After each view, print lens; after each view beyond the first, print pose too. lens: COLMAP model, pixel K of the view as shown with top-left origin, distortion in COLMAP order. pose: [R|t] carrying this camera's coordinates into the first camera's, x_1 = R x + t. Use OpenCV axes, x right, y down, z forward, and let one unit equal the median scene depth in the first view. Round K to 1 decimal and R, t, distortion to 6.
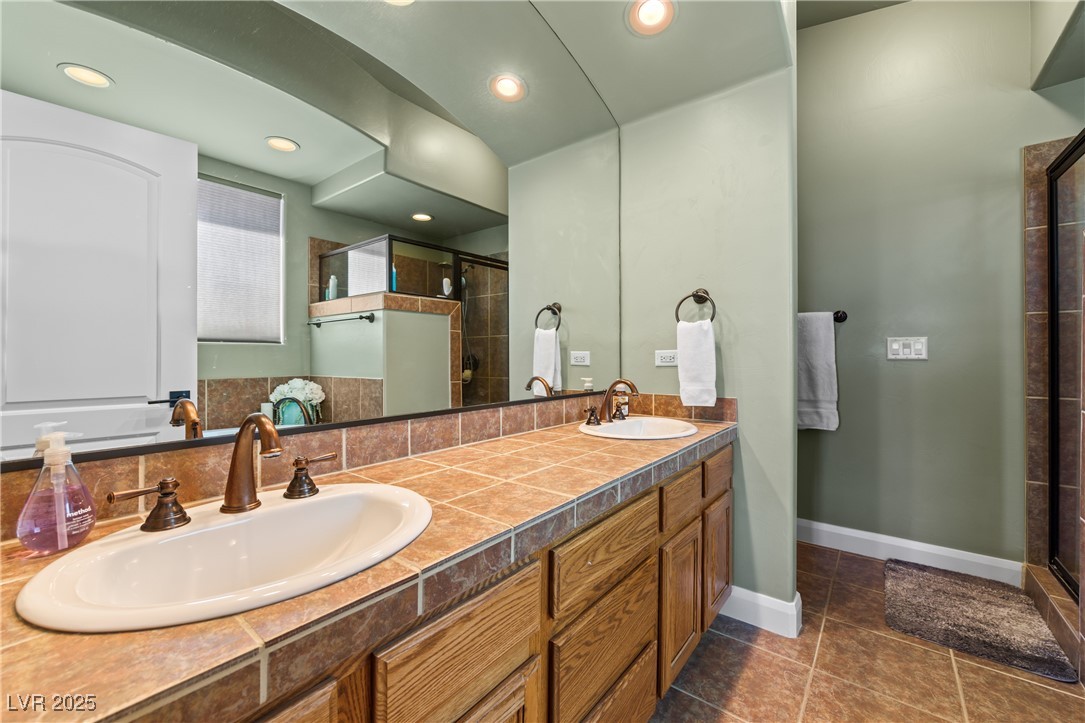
lens RADIAL K [[446.1, 0, 536.5], [0, 446.1, 361.8], [0, 0, 1]] dist [0.001700, 0.000216]
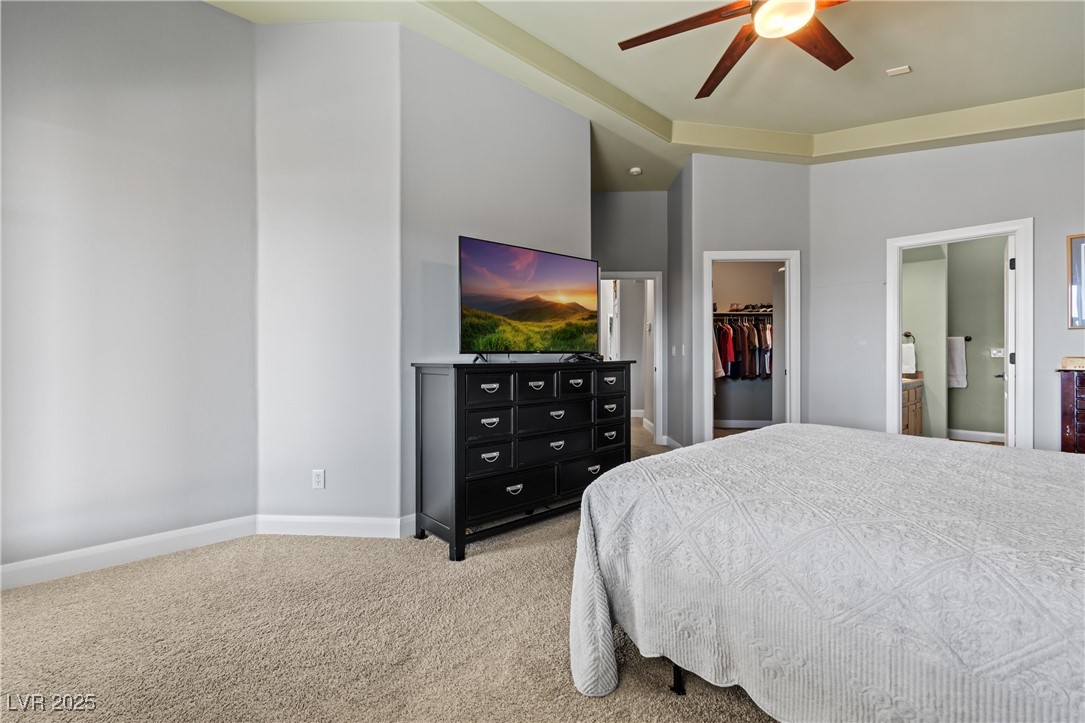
lens RADIAL K [[462.2, 0, 542.5], [0, 462.2, 361.5], [0, 0, 1]] dist [0.001883, 0.000455]
pose [[0.983129, 0.001773, -0.182907, -1.247275], [-0.000836, 0.999986, 0.005199, 0.007039], [0.182914, -0.004958, 0.983116, -2.095608]]
